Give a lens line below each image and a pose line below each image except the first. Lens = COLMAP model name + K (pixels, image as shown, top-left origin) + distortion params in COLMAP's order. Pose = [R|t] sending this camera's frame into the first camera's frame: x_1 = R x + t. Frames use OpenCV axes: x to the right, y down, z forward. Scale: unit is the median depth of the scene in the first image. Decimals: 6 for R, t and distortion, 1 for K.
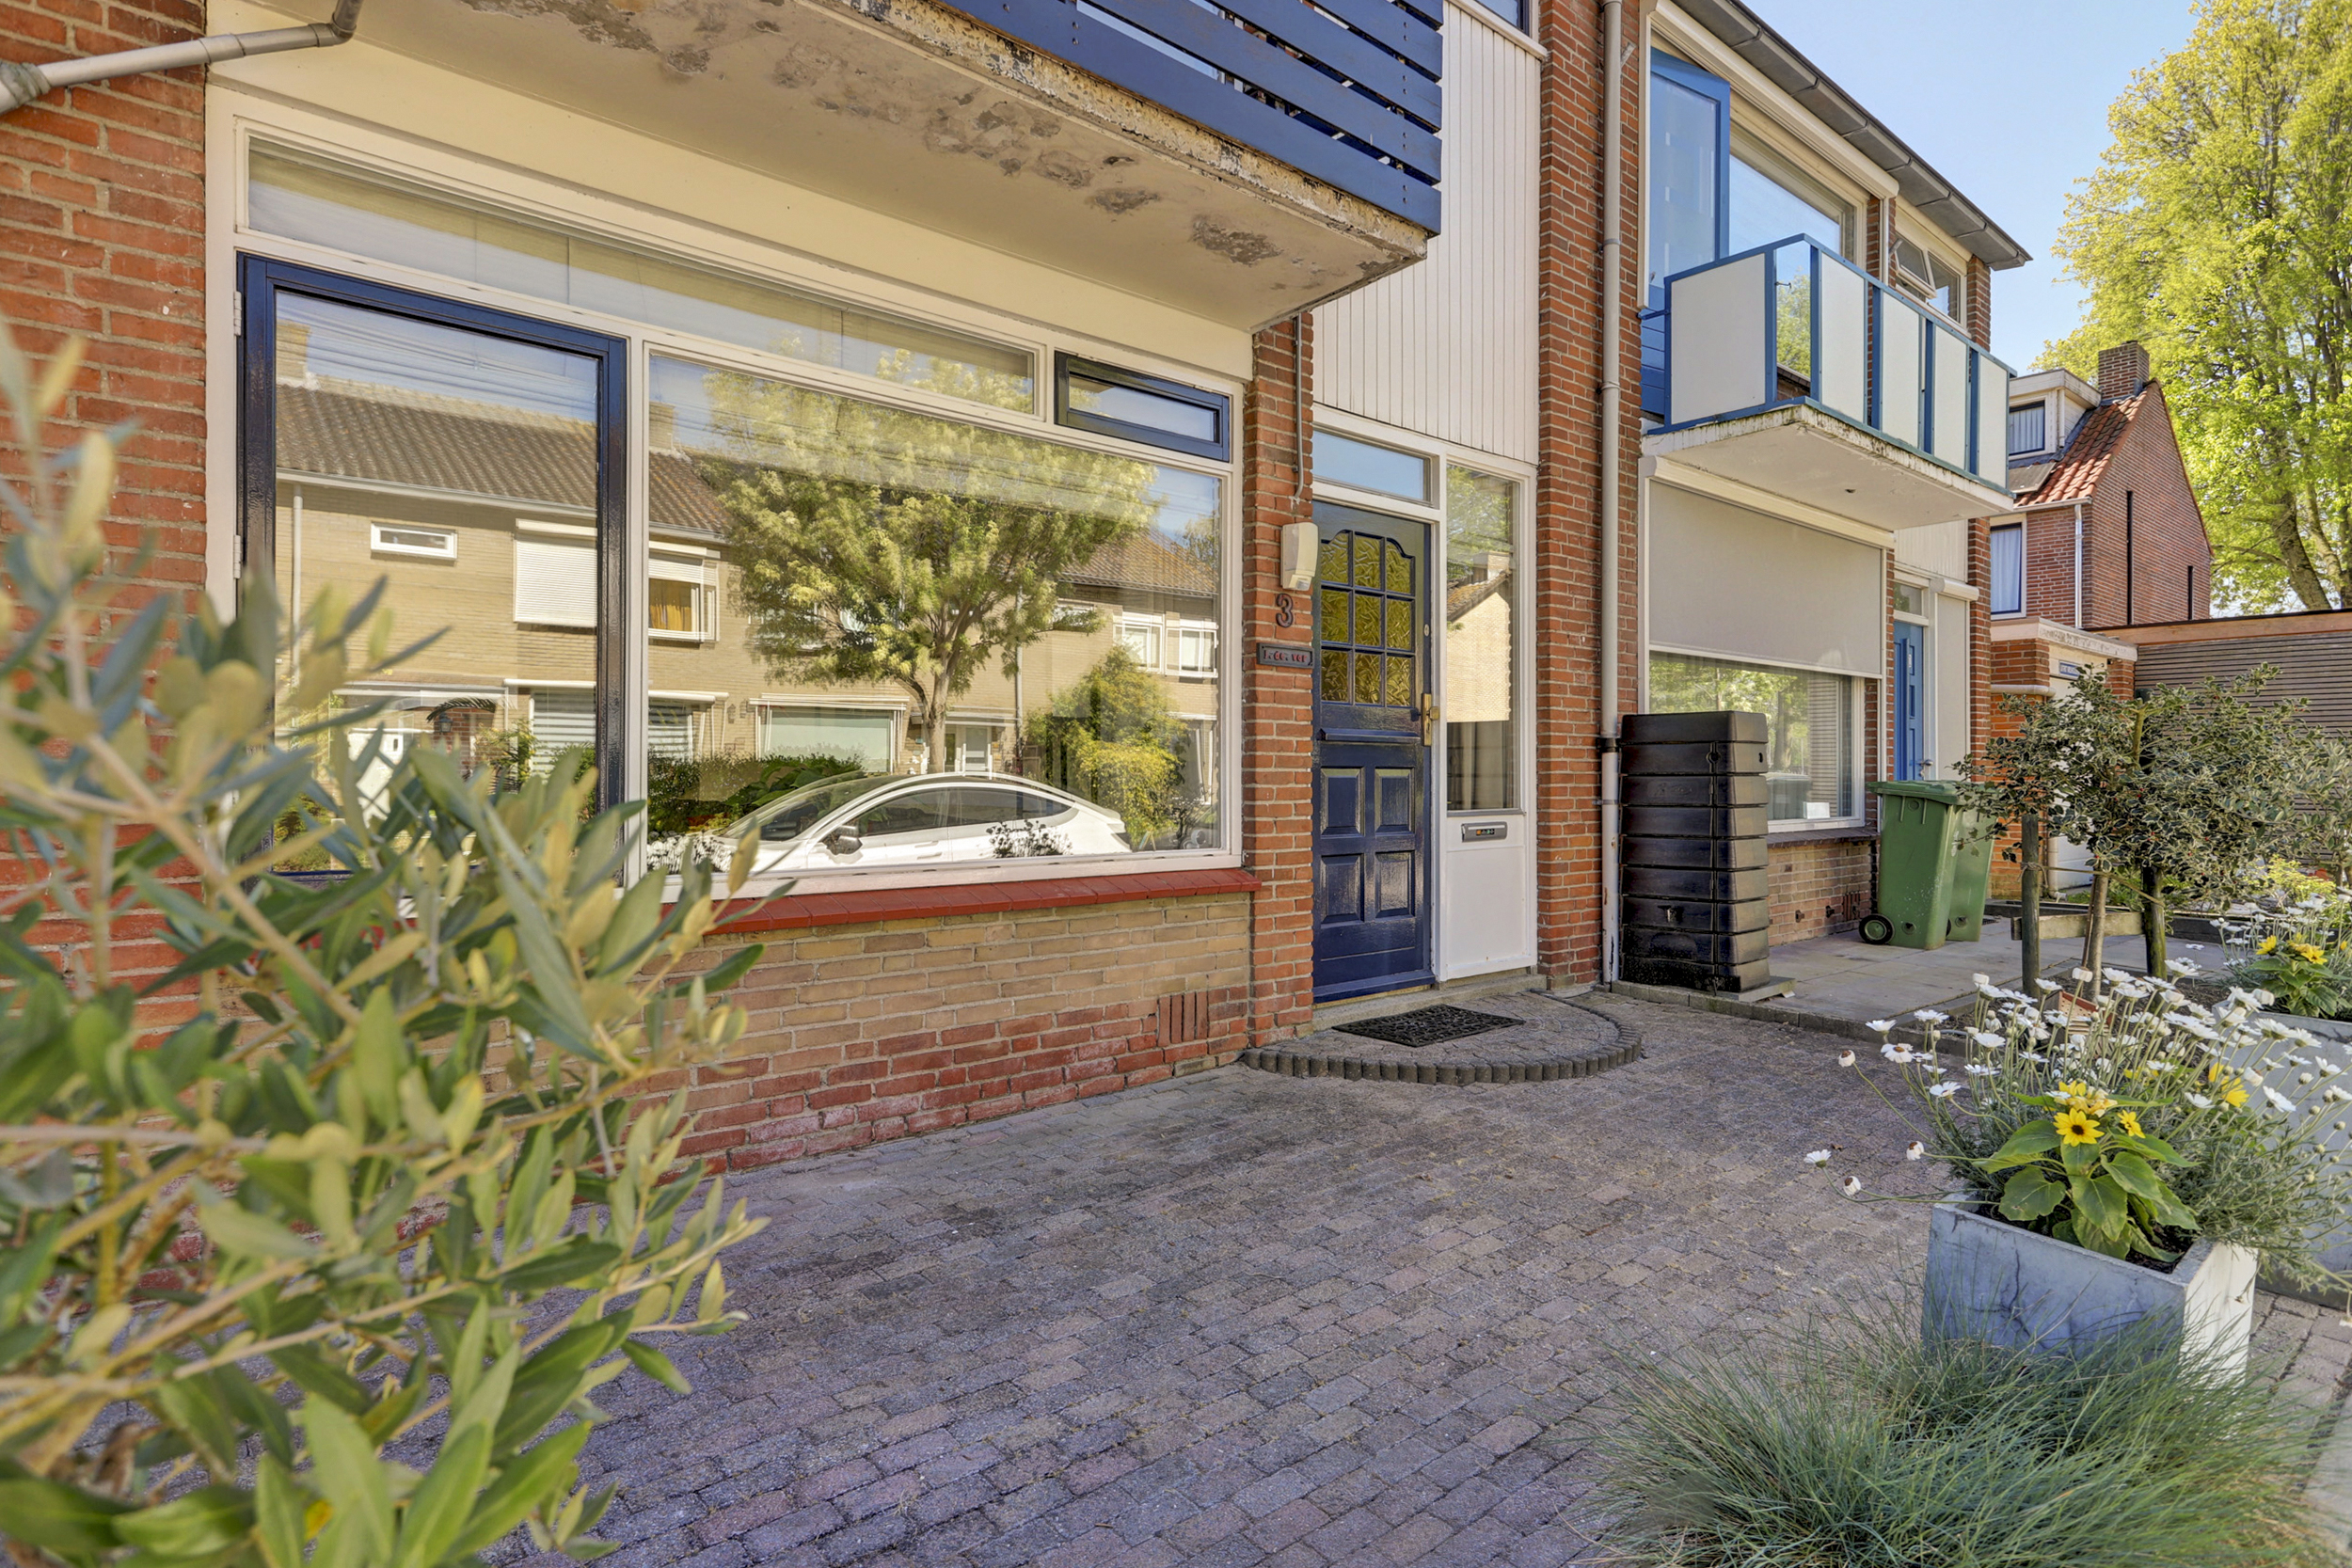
lens RADIAL K [[1247.4, 0, 1180.4], [0, 1247.4, 775.0], [0, 0, 1]] dist [0.000273, 0.000005]
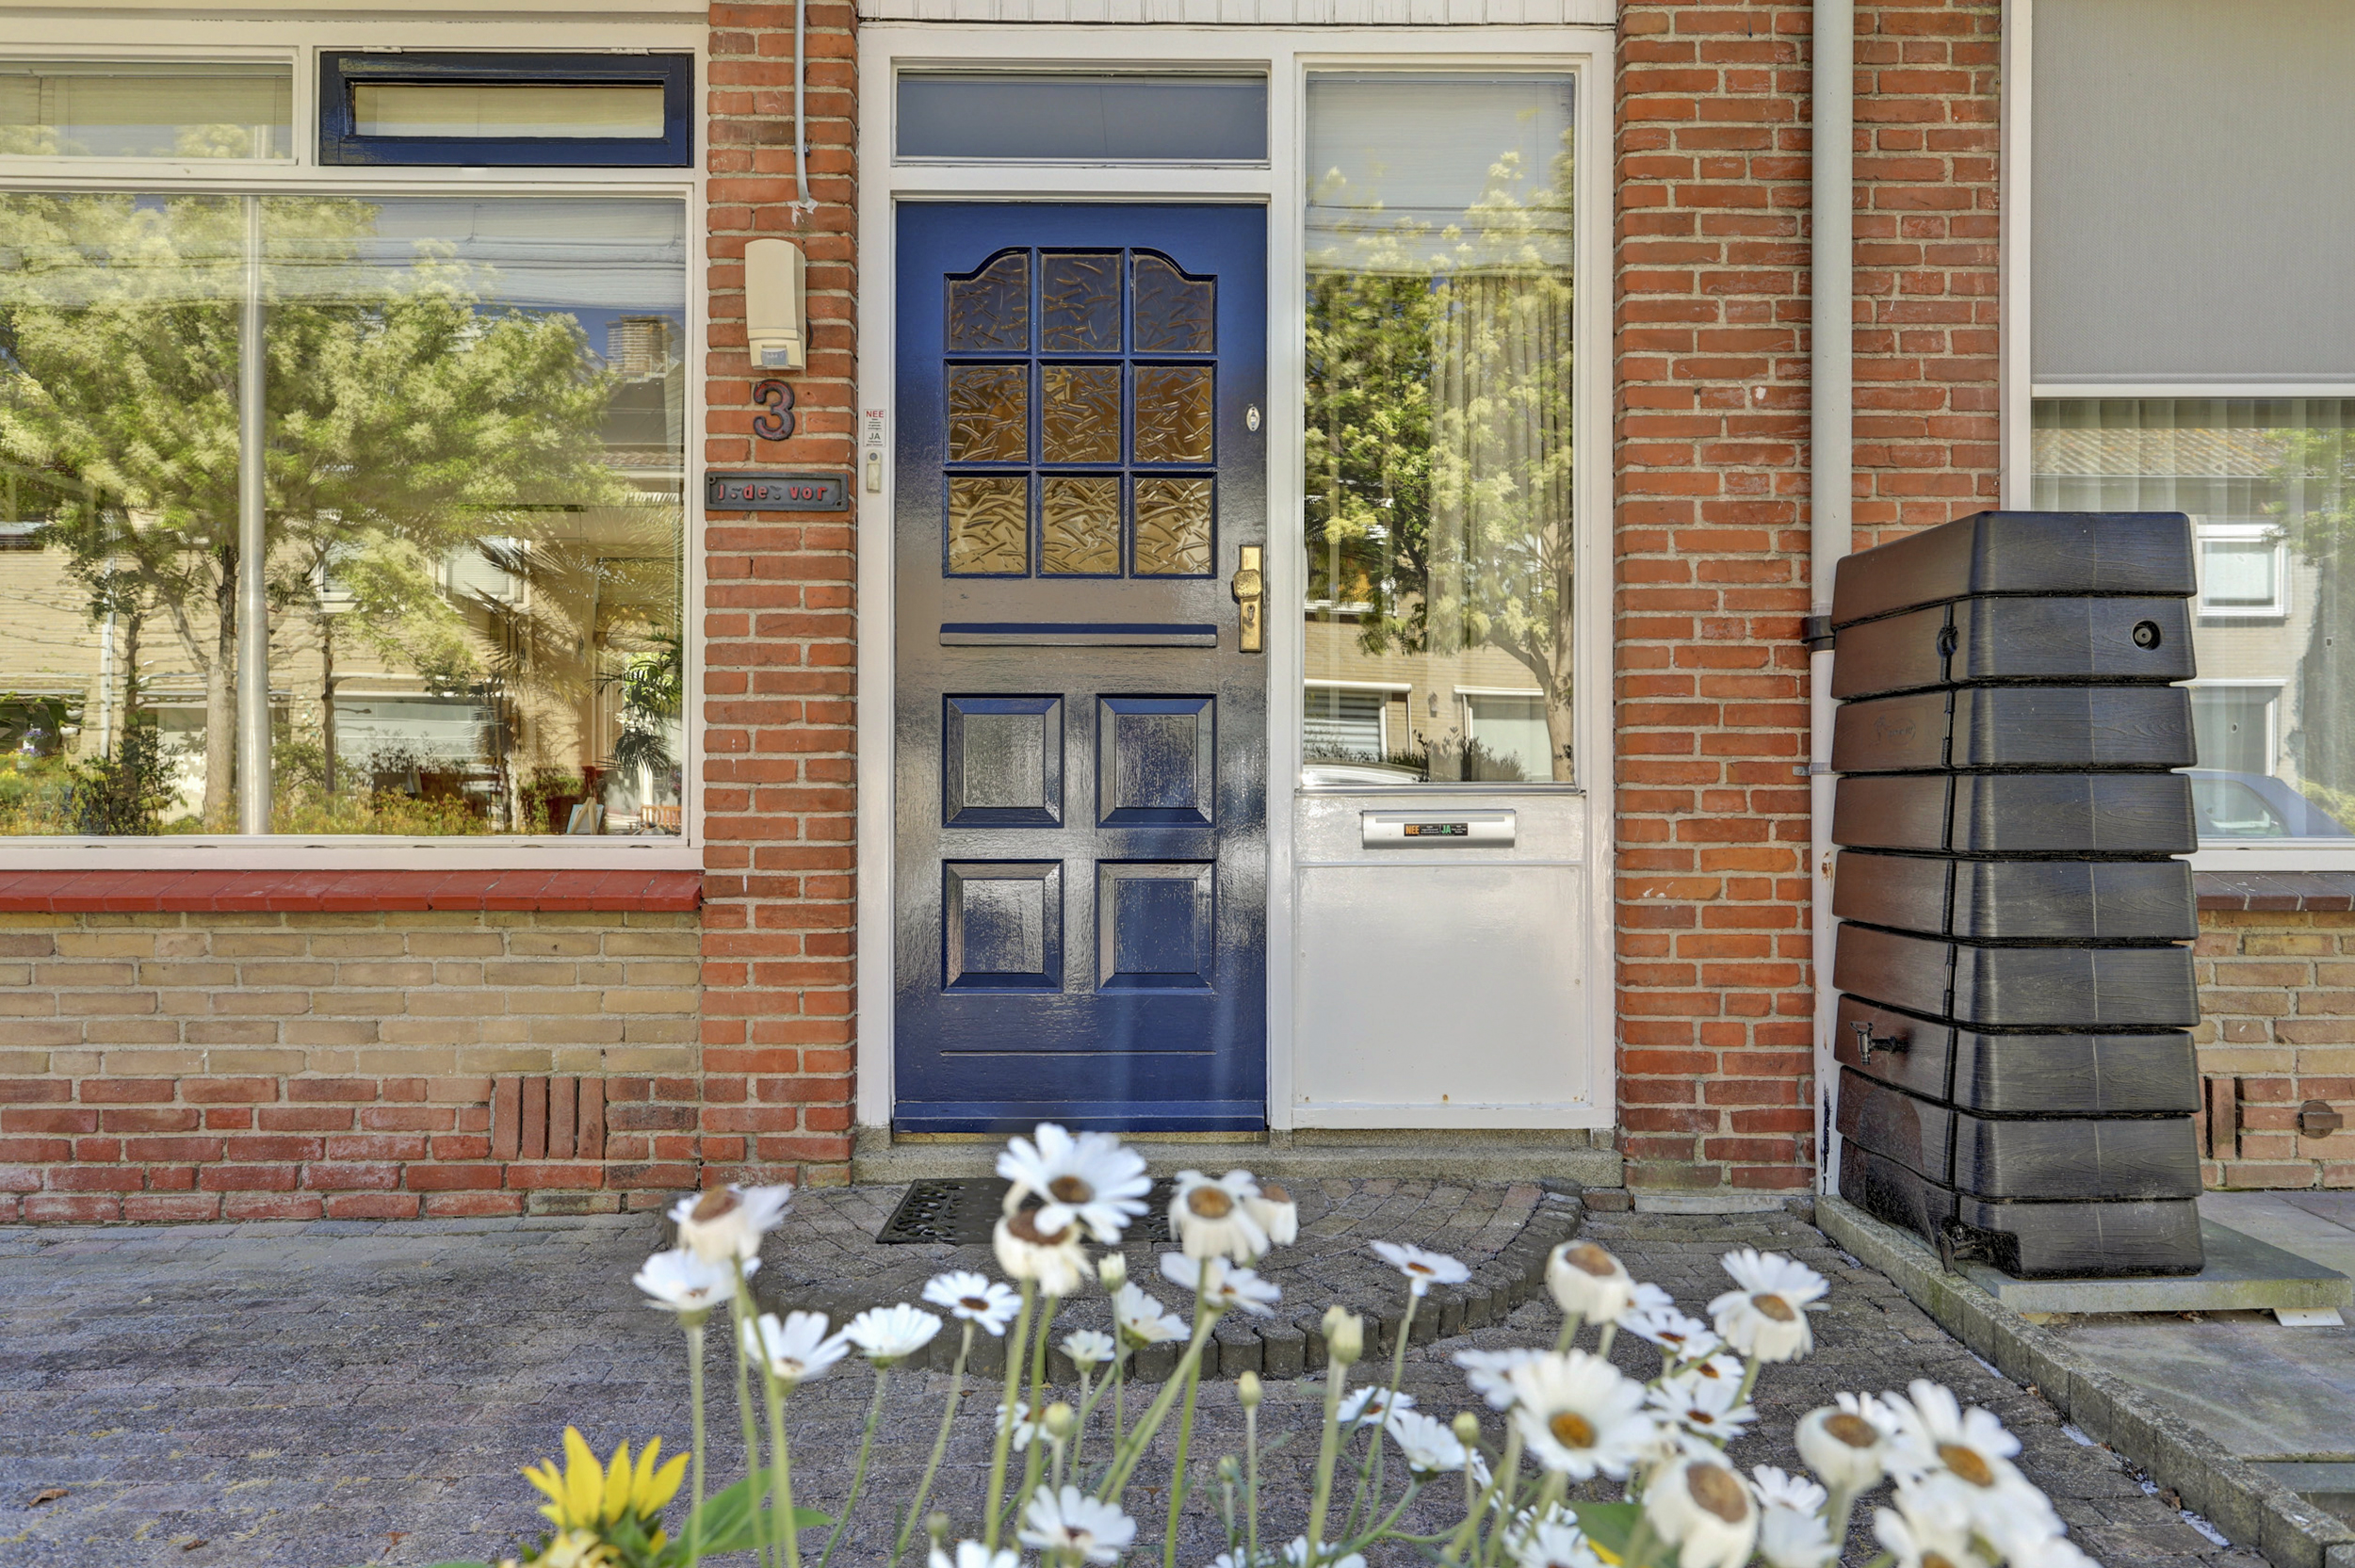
lens RADIAL K [[1551.8, 0, 1171.3], [0, 1551.8, 780.9], [0, 0, 1]] dist [0.018172, -0.000425]
pose [[0.762238, -0.004368, -0.647282, 0.669351], [0.000498, 0.999981, -0.006162, 0.037297], [0.647297, 0.004375, 0.762225, 0.592569]]
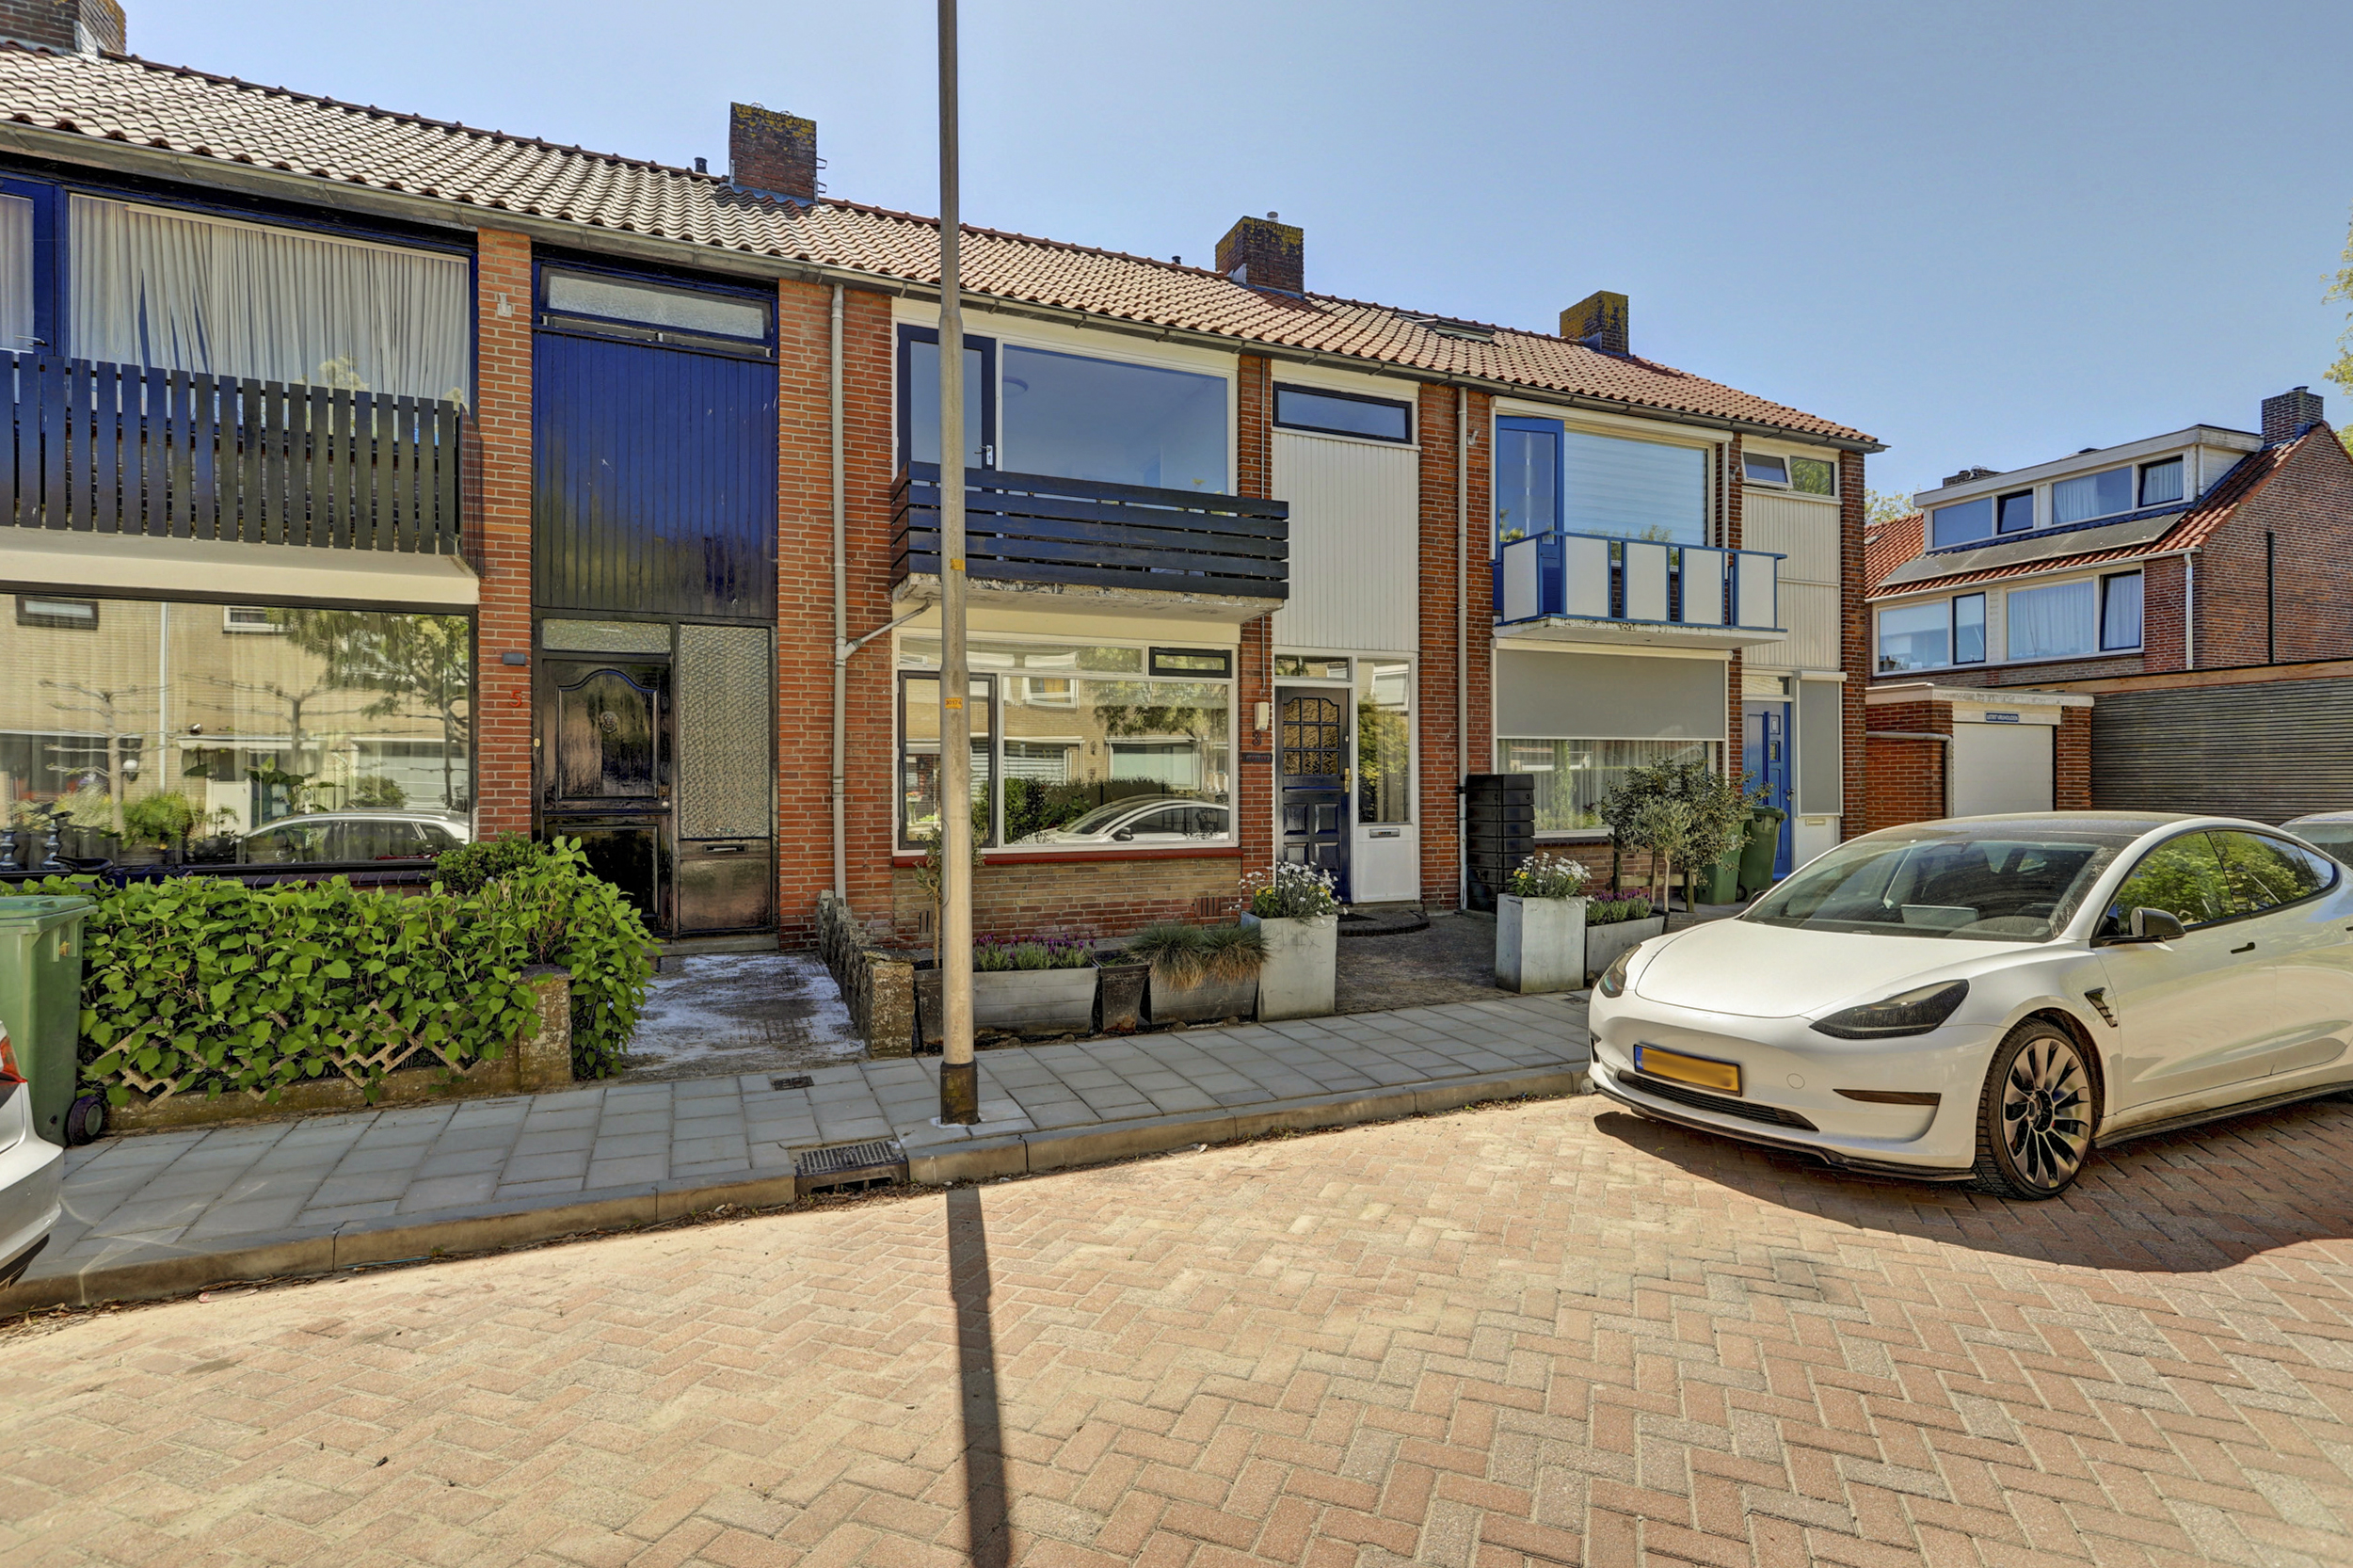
lens RADIAL K [[1147.9, 0, 1165.8], [0, 1147.9, 781.6], [0, 0, 1]] dist [0.005693, 0.008015]
pose [[0.950678, -0.006976, -0.310102, 0.597795], [0.006875, 0.999975, -0.001417, -0.049115], [0.310104, -0.000785, 0.950702, -1.129077]]
